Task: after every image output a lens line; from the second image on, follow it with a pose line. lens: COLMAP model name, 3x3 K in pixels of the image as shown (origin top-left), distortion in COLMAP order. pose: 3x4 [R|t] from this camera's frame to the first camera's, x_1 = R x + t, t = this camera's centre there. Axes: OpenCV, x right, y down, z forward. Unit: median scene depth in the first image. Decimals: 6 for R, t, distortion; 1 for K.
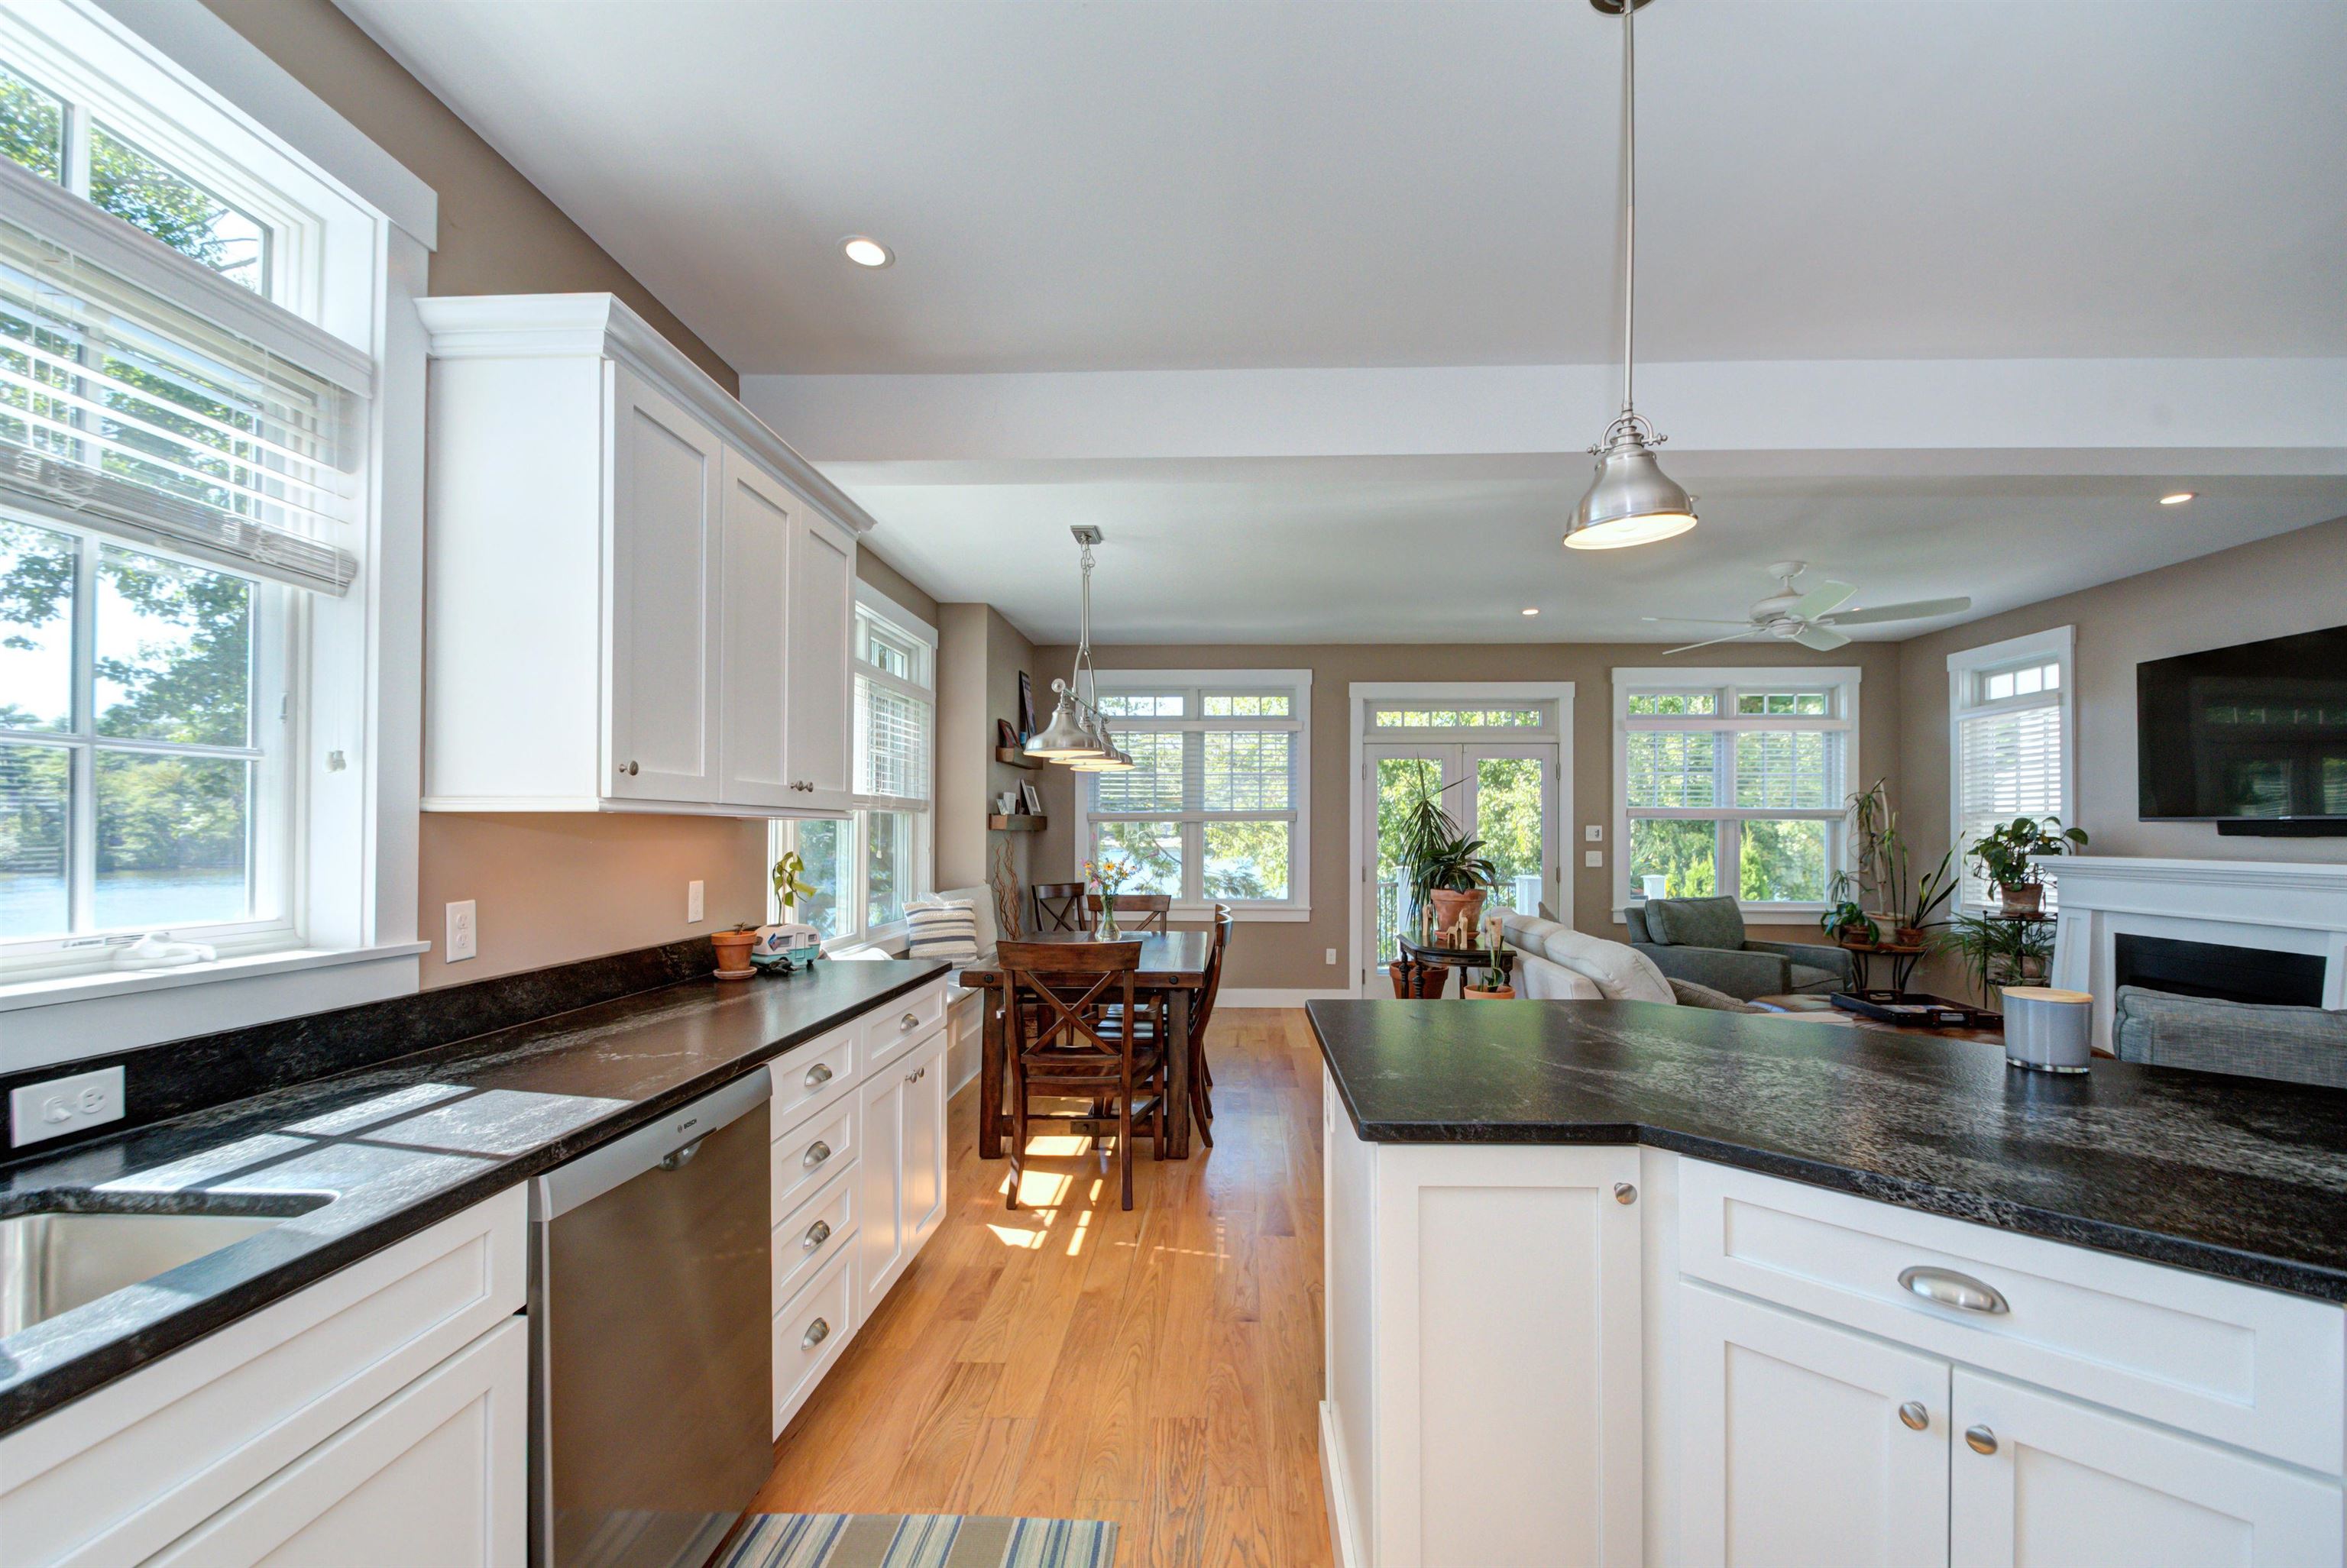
lens RADIAL K [[957.6, 0, 1198.2], [0, 957.6, 821.3], [0, 0, 1]] dist [0.003545, -0.008030]
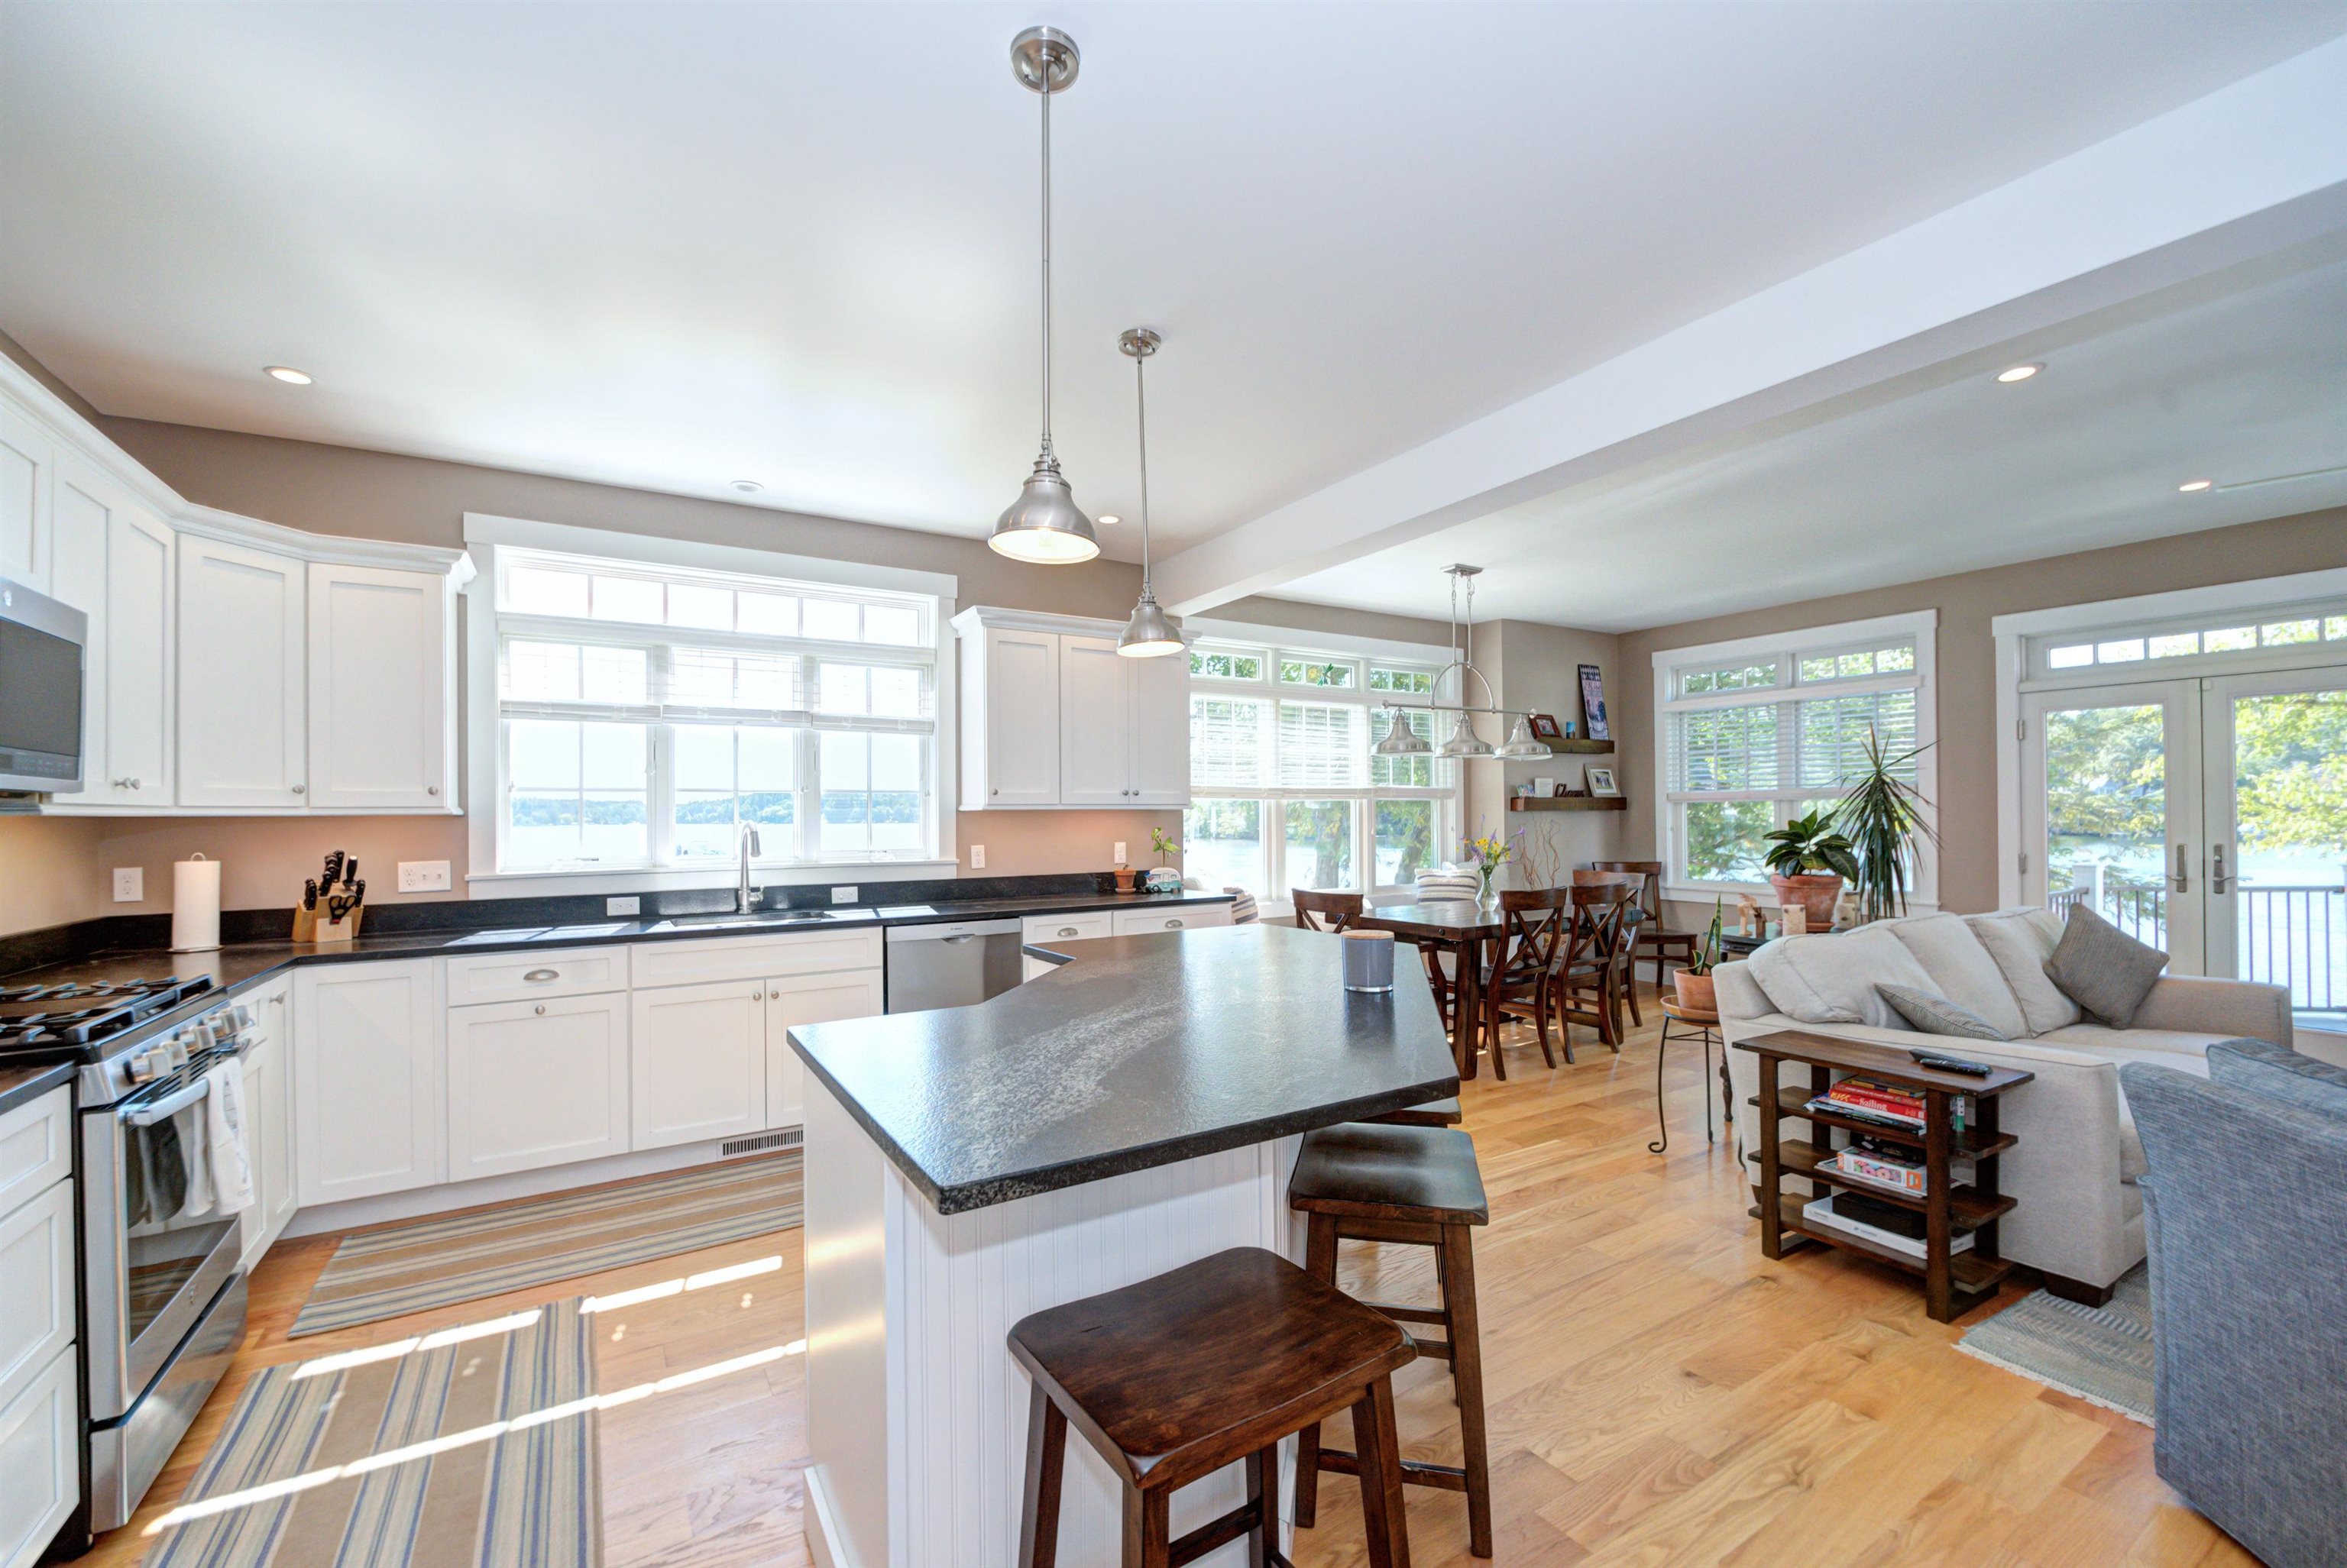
lens RADIAL K [[955.9, 0, 1160.0], [0, 955.9, 813.5], [0, 0, 1]] dist [0.001858, -0.000196]
pose [[0.556635, -0.006531, -0.830731, 0.550356], [0.018144, 0.999826, 0.004297, -0.000773], [0.830559, -0.017465, 0.556657, -0.005954]]
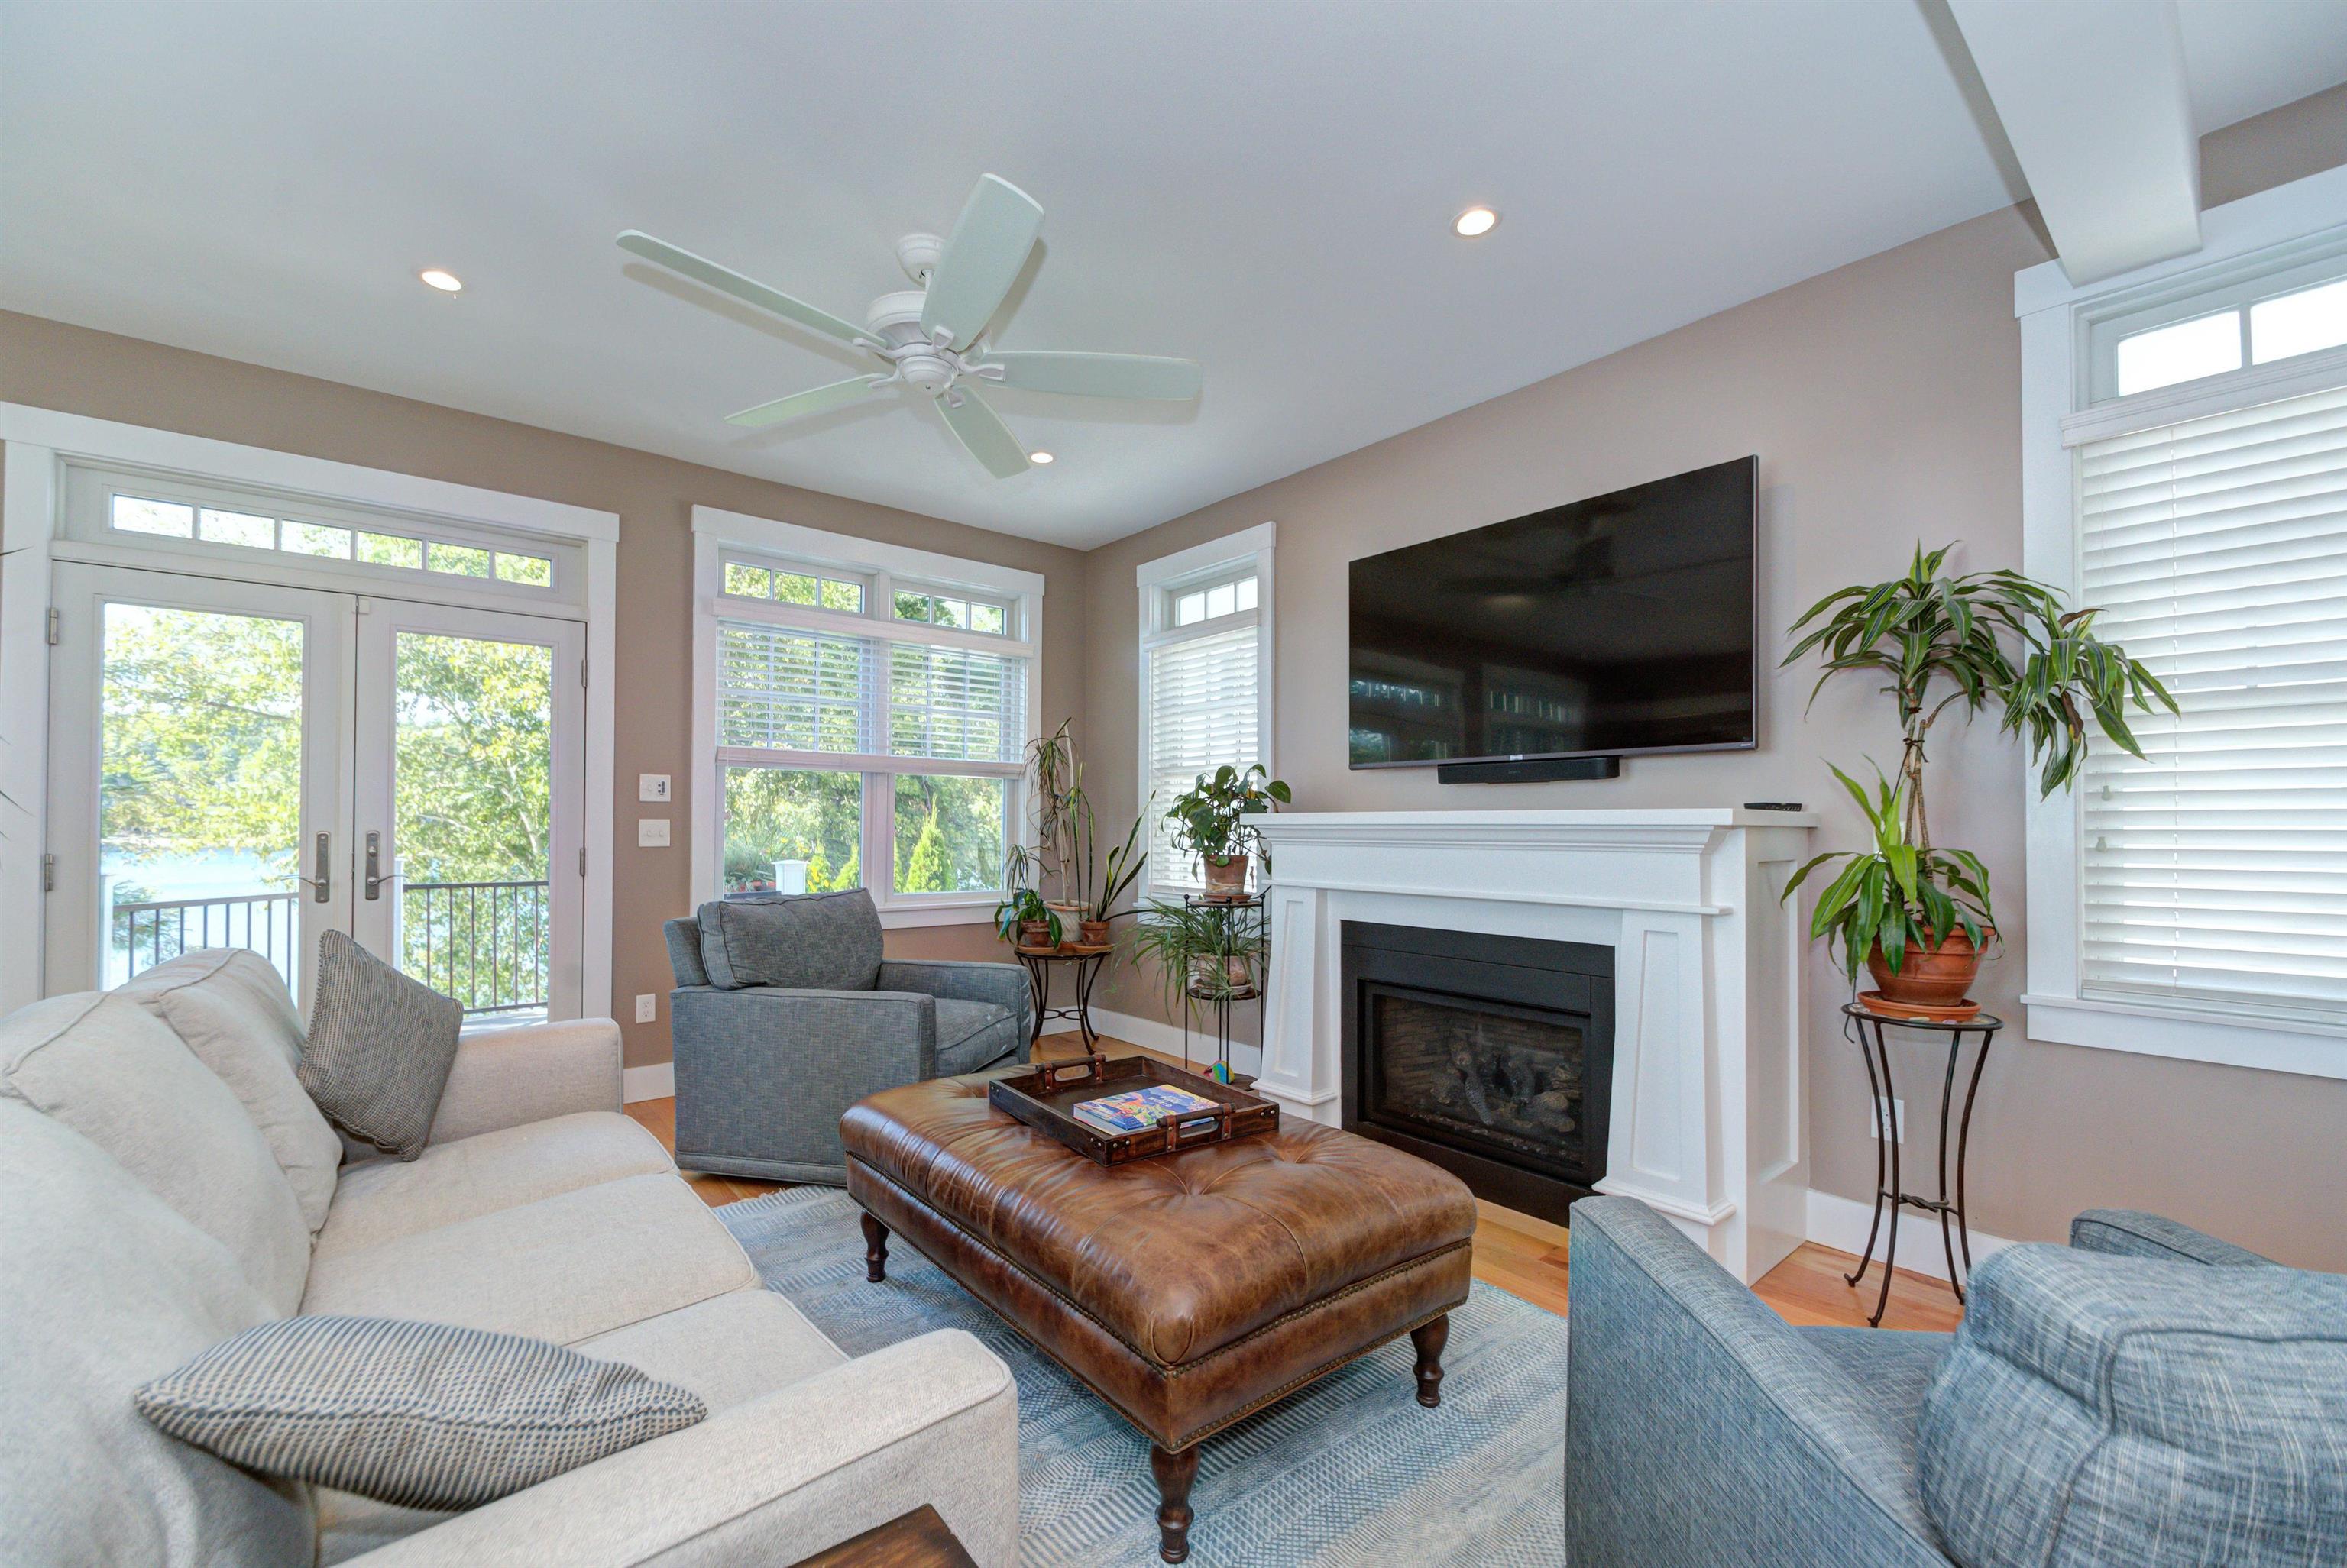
lens RADIAL K [[955.9, 0, 1160.0], [0, 955.9, 813.5], [0, 0, 1]] dist [0.001858, -0.000196]
pose [[0.745572, 0.008586, 0.666369, 0.328455], [-0.008083, 0.999960, -0.003842, 0.035363], [-0.666376, -0.002522, 0.745612, 0.476658]]
